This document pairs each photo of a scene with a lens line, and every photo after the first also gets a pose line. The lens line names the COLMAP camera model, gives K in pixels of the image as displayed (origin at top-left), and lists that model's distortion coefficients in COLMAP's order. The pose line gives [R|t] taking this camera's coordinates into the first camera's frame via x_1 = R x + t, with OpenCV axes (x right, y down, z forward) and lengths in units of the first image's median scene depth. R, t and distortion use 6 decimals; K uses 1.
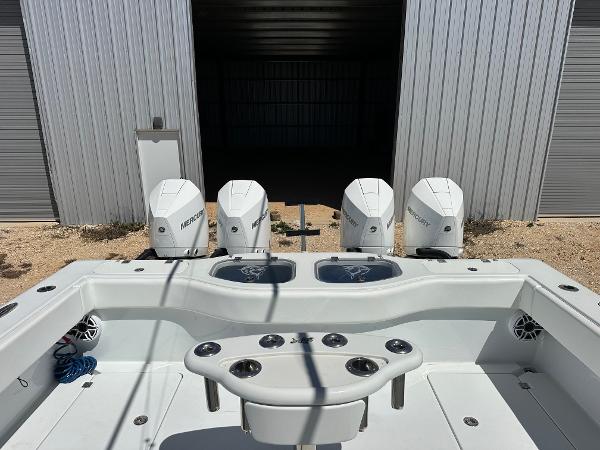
lens RADIAL K [[423.5, 0, 300.0], [0, 423.5, 225.0], [0, 0, 1]] dist [0.111554, -0.156622]
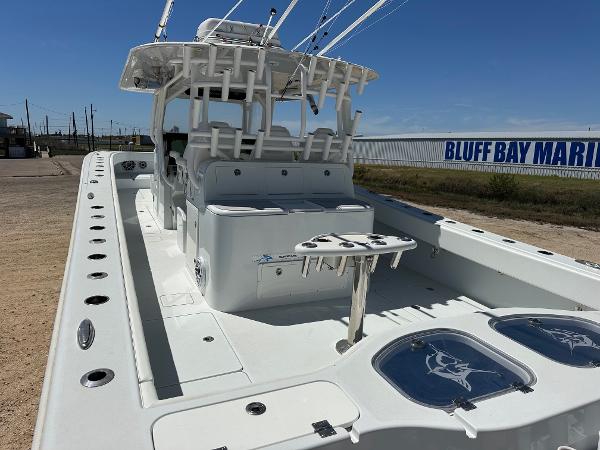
lens RADIAL K [[423.5, 0, 300.0], [0, 423.5, 225.0], [0, 0, 1]] dist [0.111554, -0.156622]
pose [[-0.905418, 0.051899, -0.421336, 0.543751], [-0.147689, 0.891992, 0.427246, -0.274332], [0.398002, 0.449063, -0.799961, 1.305681]]
